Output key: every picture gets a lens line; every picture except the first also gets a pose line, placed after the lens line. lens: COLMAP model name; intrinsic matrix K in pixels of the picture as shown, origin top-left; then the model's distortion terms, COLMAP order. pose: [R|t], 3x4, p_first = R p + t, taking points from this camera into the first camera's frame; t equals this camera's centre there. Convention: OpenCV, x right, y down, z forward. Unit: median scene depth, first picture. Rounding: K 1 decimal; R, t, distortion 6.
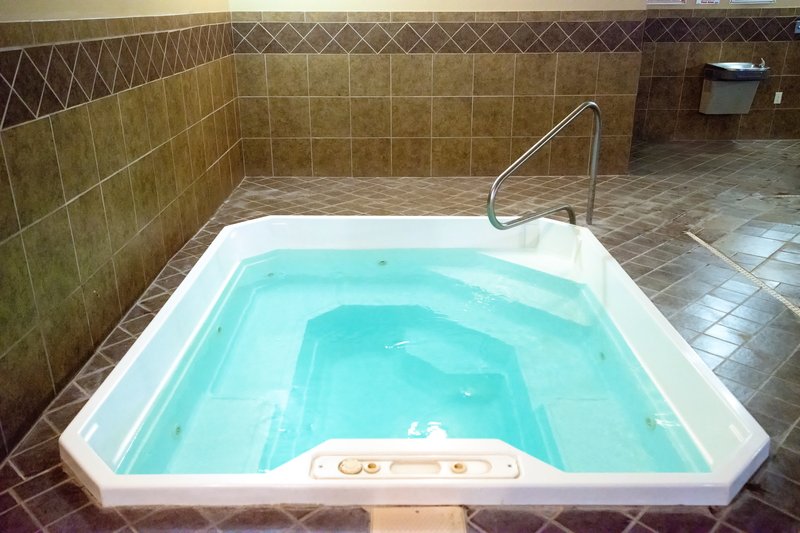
lens RADIAL K [[678.4, 0, 400.0], [0, 678.4, 266.8], [0, 0, 1]] dist [0.050751, 0.003798]
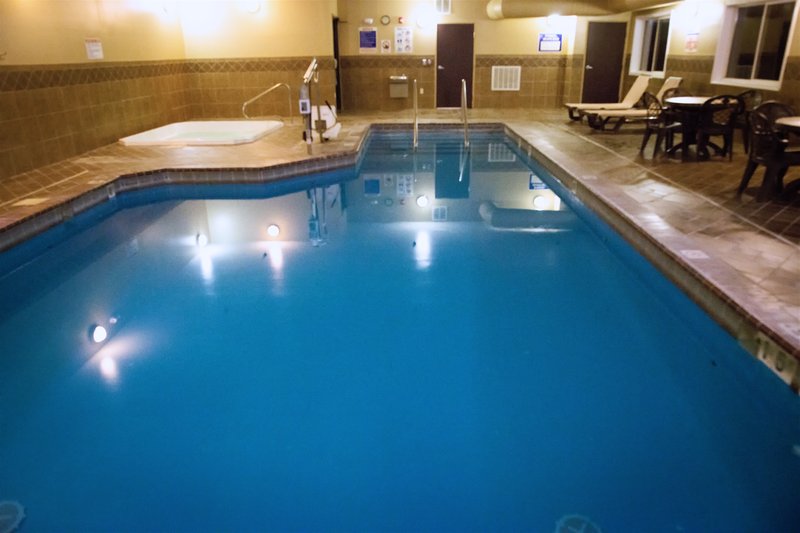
lens RADIAL K [[555.9, 0, 400.3], [0, 555.9, 265.9], [0, 0, 1]] dist [-0.001443, 0.001003]
pose [[0.999134, -0.003621, -0.041441, 0.732475], [0.003654, 0.999993, 0.000734, 0.490206], [0.041438, -0.000885, 0.999141, -1.271908]]
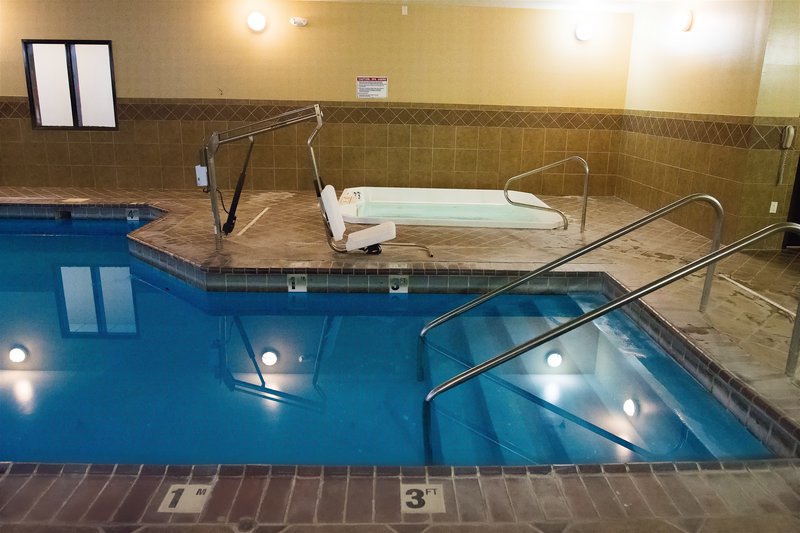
lens RADIAL K [[583.8, 0, 402.3], [0, 583.8, 263.7], [0, 0, 1]] dist [-0.064281, -0.001603]
pose [[0.005069, 0.274939, -0.961448, 1.373033], [-0.382297, 0.888959, 0.252194, -0.155696], [0.924026, 0.366280, 0.109614, 0.405750]]
